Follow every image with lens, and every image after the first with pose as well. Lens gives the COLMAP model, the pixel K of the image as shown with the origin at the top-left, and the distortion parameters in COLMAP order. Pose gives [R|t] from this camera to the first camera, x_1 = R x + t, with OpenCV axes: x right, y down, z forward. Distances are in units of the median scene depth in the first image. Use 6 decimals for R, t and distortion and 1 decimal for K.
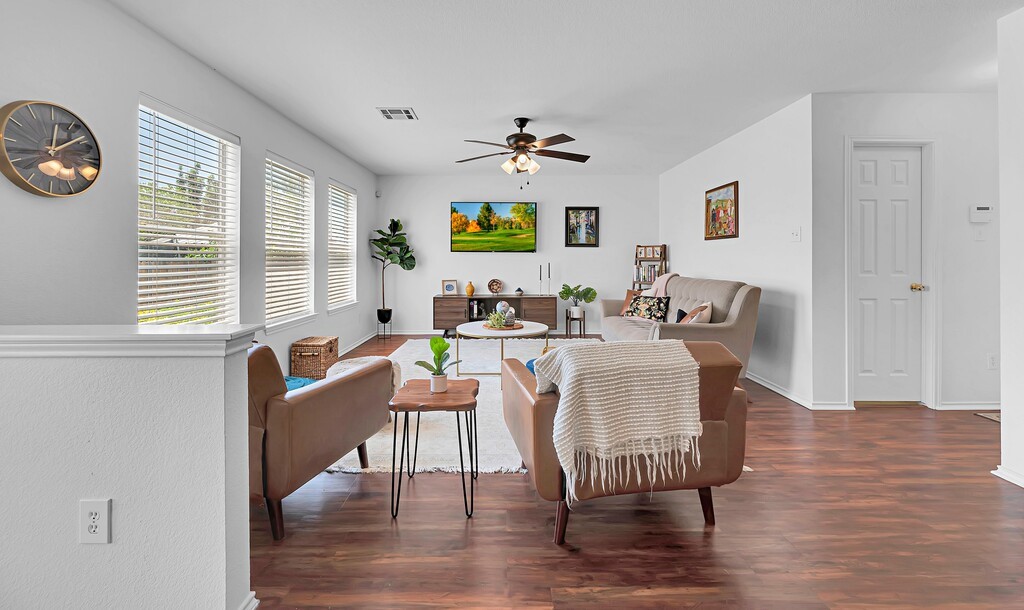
lens RADIAL K [[407.7, 0, 497.2], [0, 407.7, 260.4], [0, 0, 1]] dist [-0.003082, 0.001157]
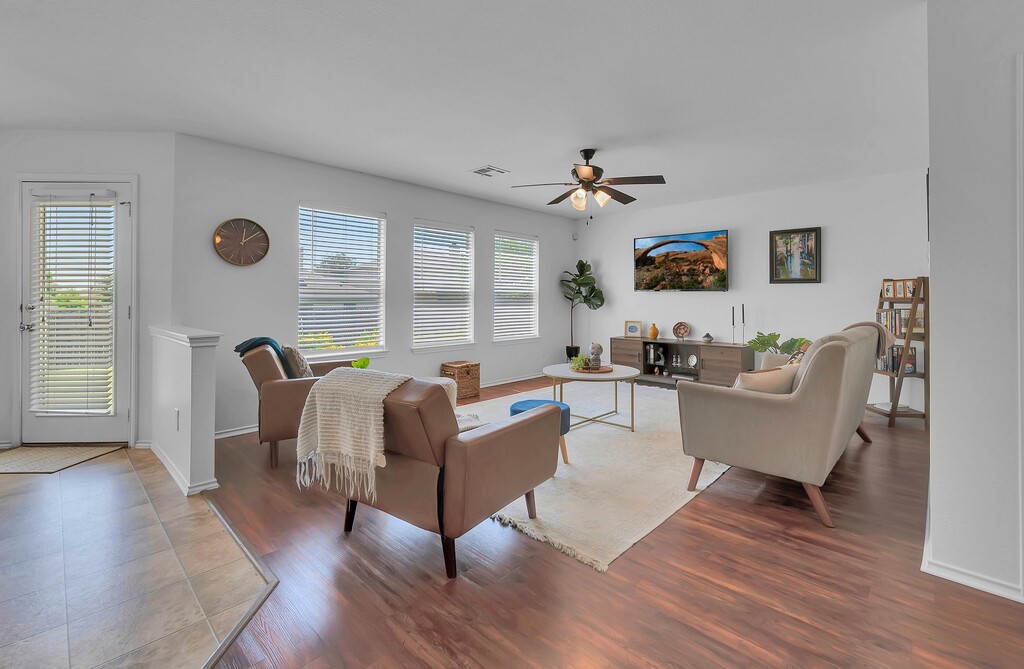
lens RADIAL K [[431.1, 0, 538.6], [0, 431.1, 292.6], [0, 0, 1]] dist [-0.003606, -0.000334]
pose [[0.754673, -0.005848, -0.656075, 0.385115], [-0.006167, 0.999853, -0.016006, -0.000292], [0.656072, 0.016126, 0.754526, 0.105886]]
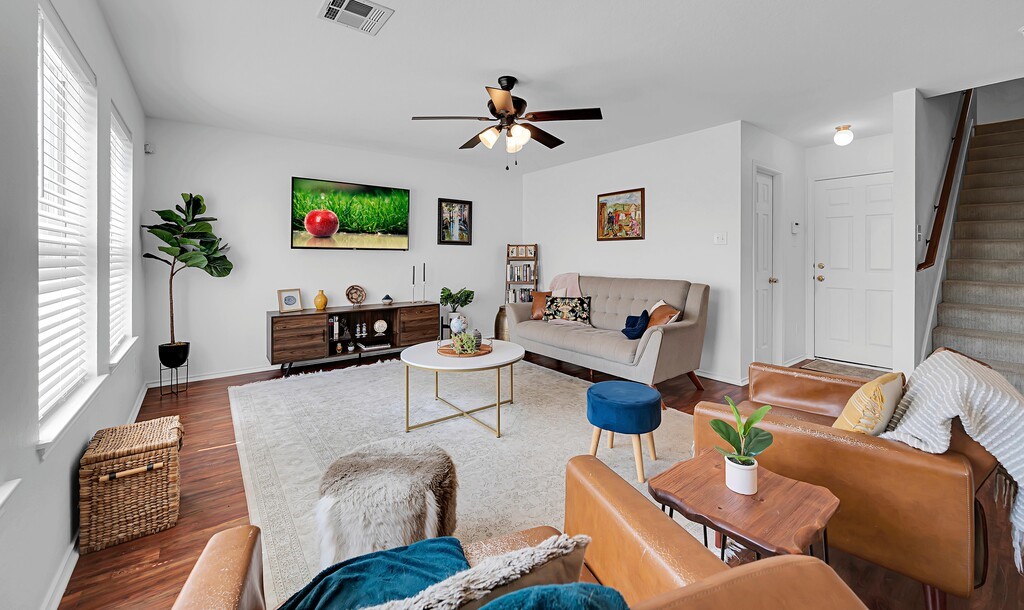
lens RADIAL K [[407.7, 0, 506.8], [0, 407.7, 258.8], [0, 0, 1]] dist [-0.003082, 0.001157]
pose [[0.796242, -0.003204, 0.604970, -0.249033], [0.001981, 0.999994, 0.002689, -0.005094], [-0.604975, -0.000942, 0.796244, 0.234992]]
